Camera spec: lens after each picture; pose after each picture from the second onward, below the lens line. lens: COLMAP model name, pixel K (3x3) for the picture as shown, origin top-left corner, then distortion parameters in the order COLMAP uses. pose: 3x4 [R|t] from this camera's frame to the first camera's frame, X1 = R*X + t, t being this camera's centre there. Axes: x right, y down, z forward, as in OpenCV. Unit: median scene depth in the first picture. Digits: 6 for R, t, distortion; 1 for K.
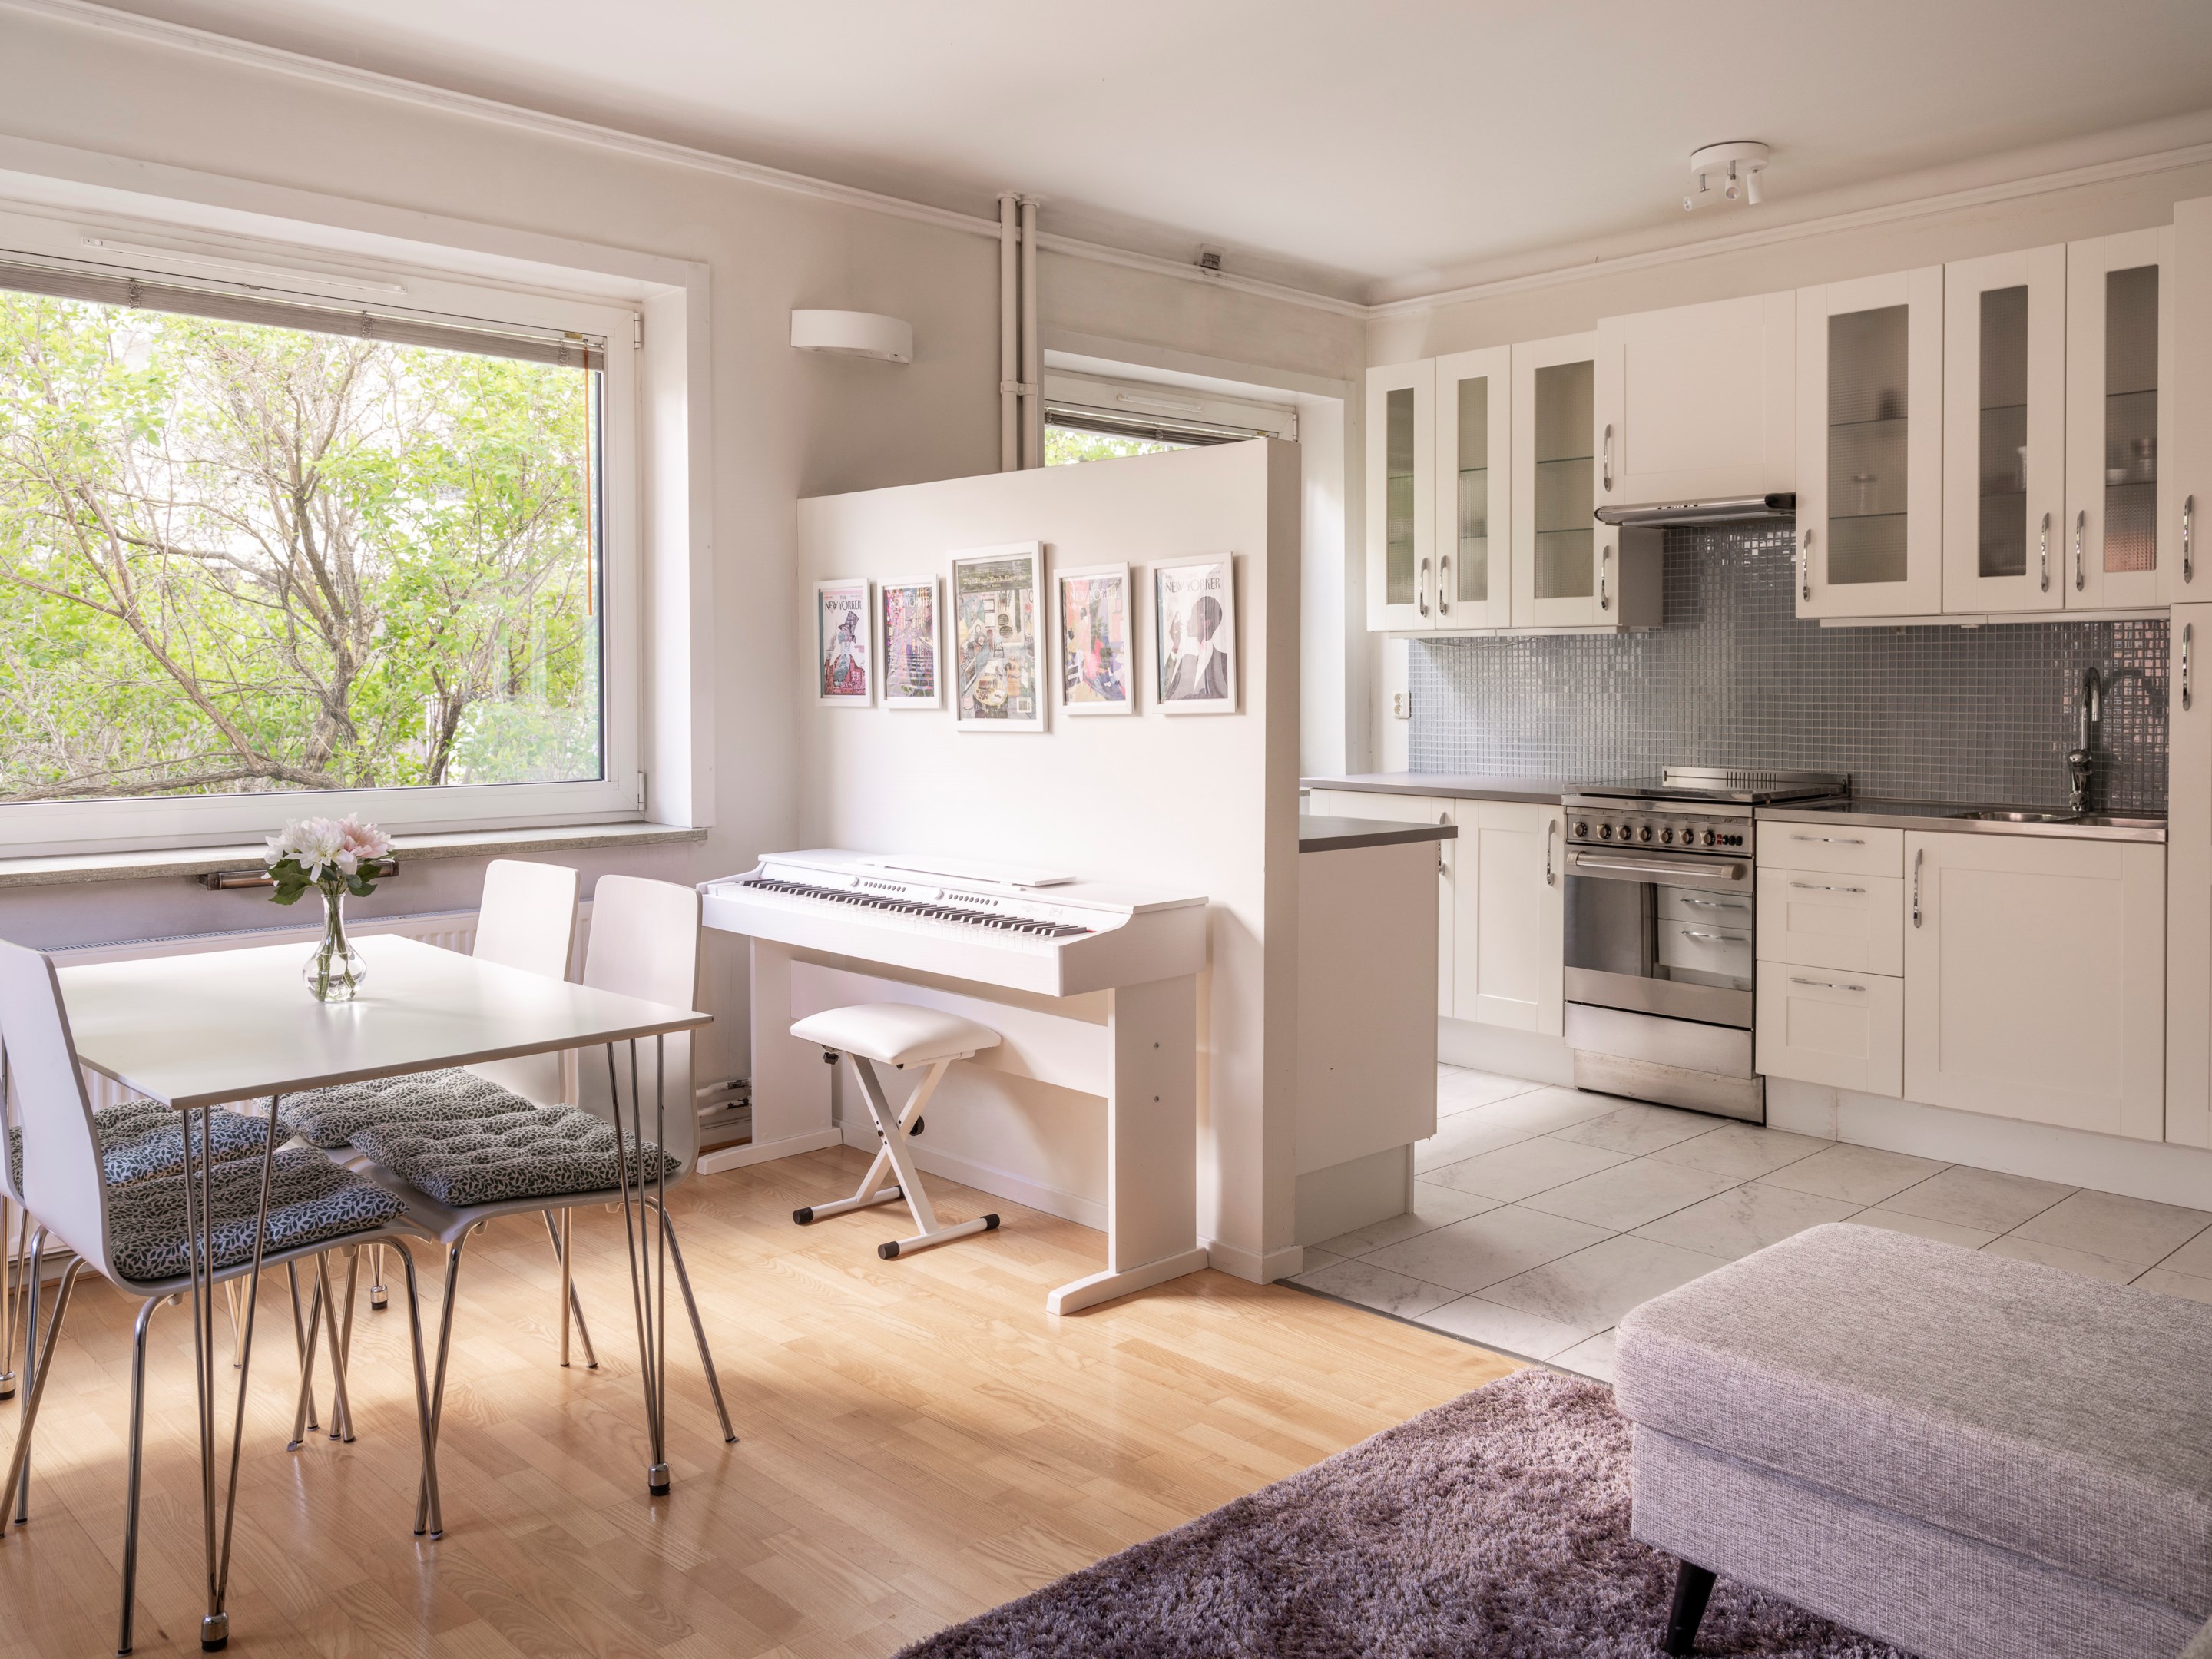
lens RADIAL K [[1717.5, 0, 1178.3], [0, 1717.5, 709.0], [0, 0, 1]] dist [-0.004402, 0.000475]
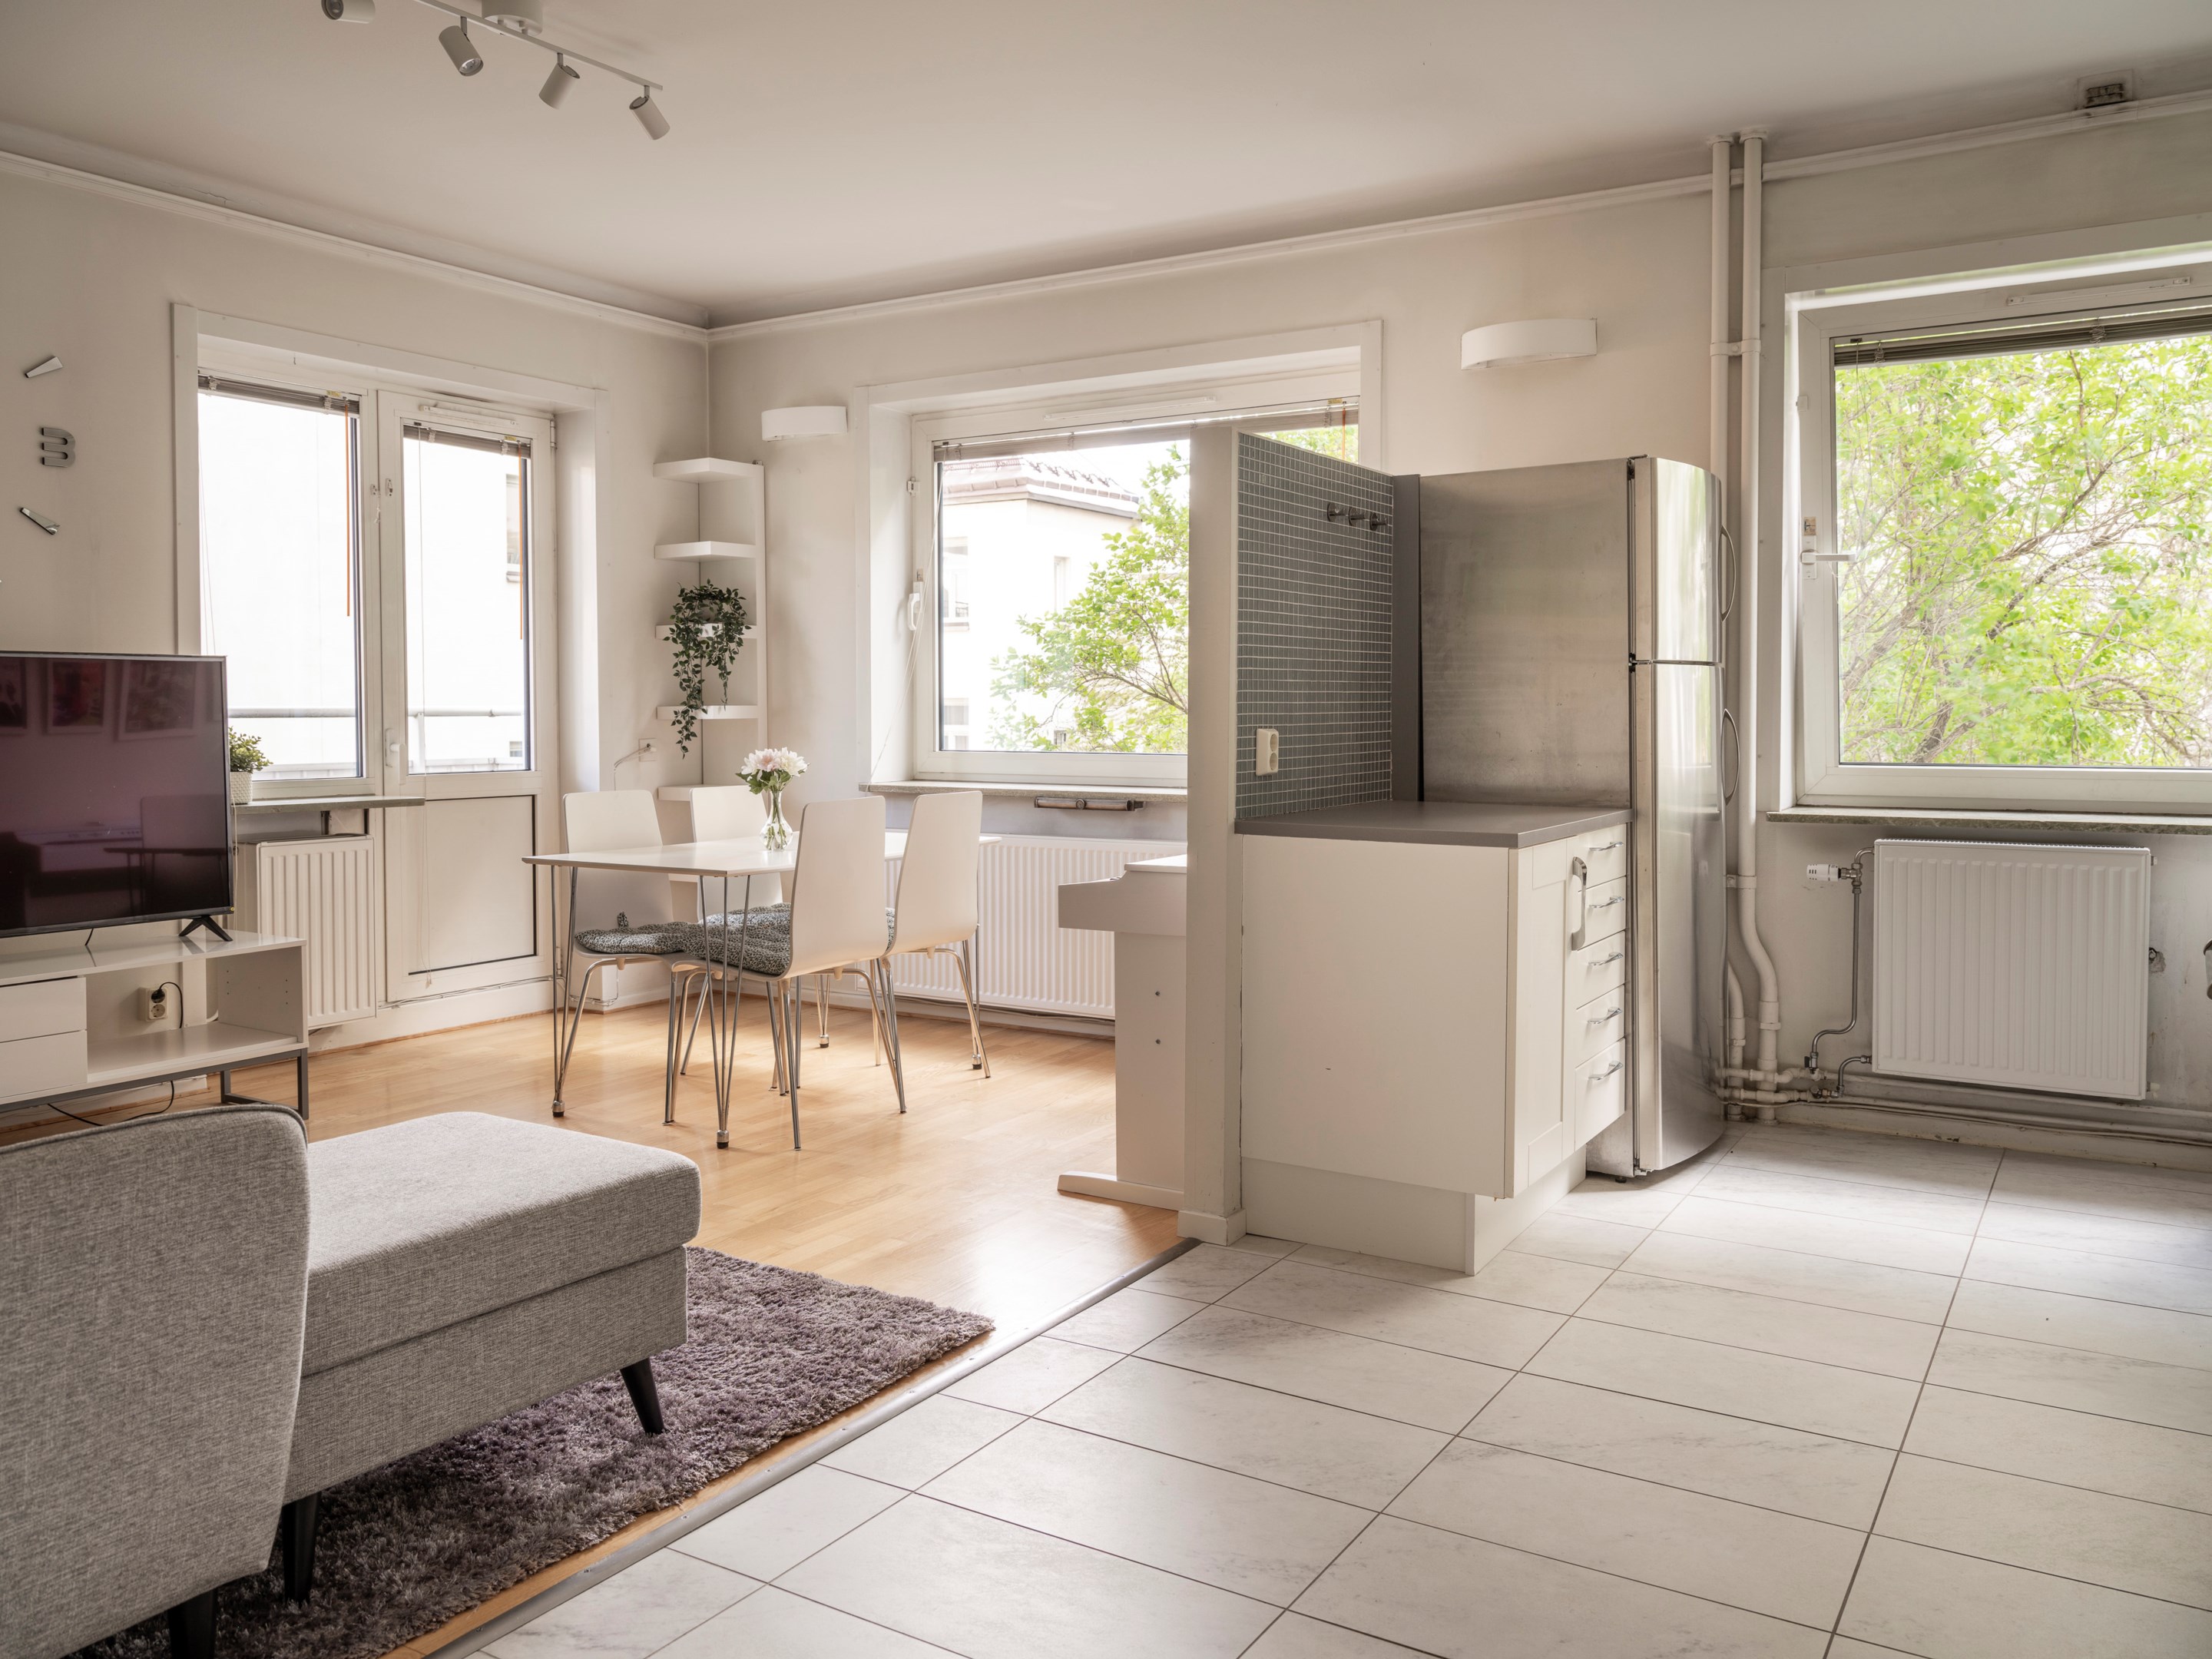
lens RADIAL K [[1665.1, 0, 1150.4], [0, 1665.1, 759.8], [0, 0, 1]] dist [0.006048, -0.001885]
pose [[0.271892, 0.031392, -0.961816, 0.758968], [-0.013504, 0.999494, 0.028805, 0.010175], [0.962233, 0.005156, 0.272178, 0.521531]]
